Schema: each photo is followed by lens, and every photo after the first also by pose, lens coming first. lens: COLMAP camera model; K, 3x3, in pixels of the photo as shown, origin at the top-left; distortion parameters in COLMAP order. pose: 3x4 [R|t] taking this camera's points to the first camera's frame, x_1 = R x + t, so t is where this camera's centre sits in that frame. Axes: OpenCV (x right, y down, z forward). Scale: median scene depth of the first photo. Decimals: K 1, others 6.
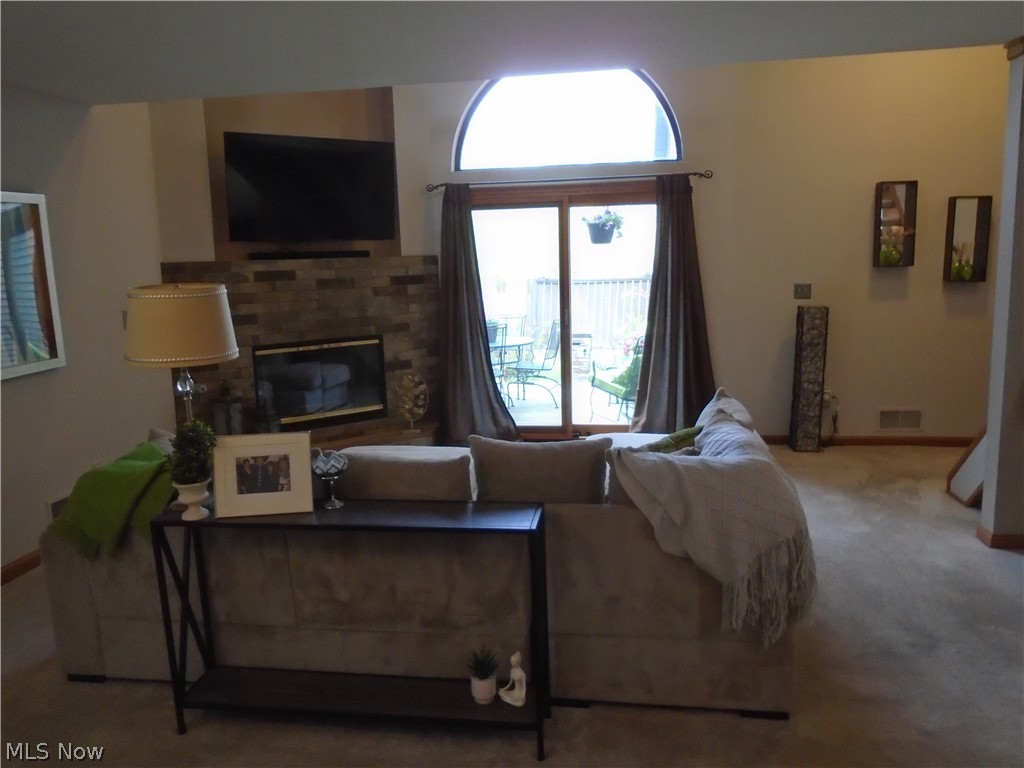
lens RADIAL K [[781.5, 0, 512.0], [0, 781.5, 384.0], [0, 0, 1]] dist [-0.019505, -0.001145]
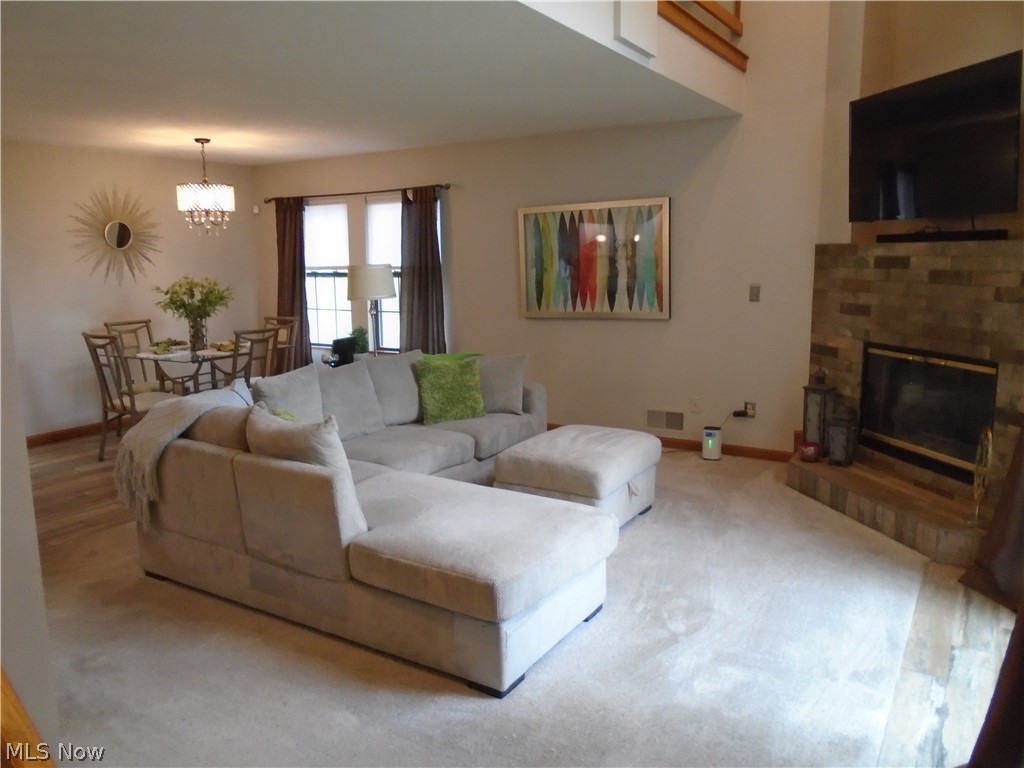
lens RADIAL K [[781.5, 0, 512.0], [0, 781.5, 384.0], [0, 0, 1]] dist [-0.019505, -0.001145]
pose [[-0.396814, 0.177552, -0.900563, 0.596401], [-0.132206, 0.959828, 0.247491, -0.159806], [0.908328, 0.217267, -0.357400, 0.924632]]
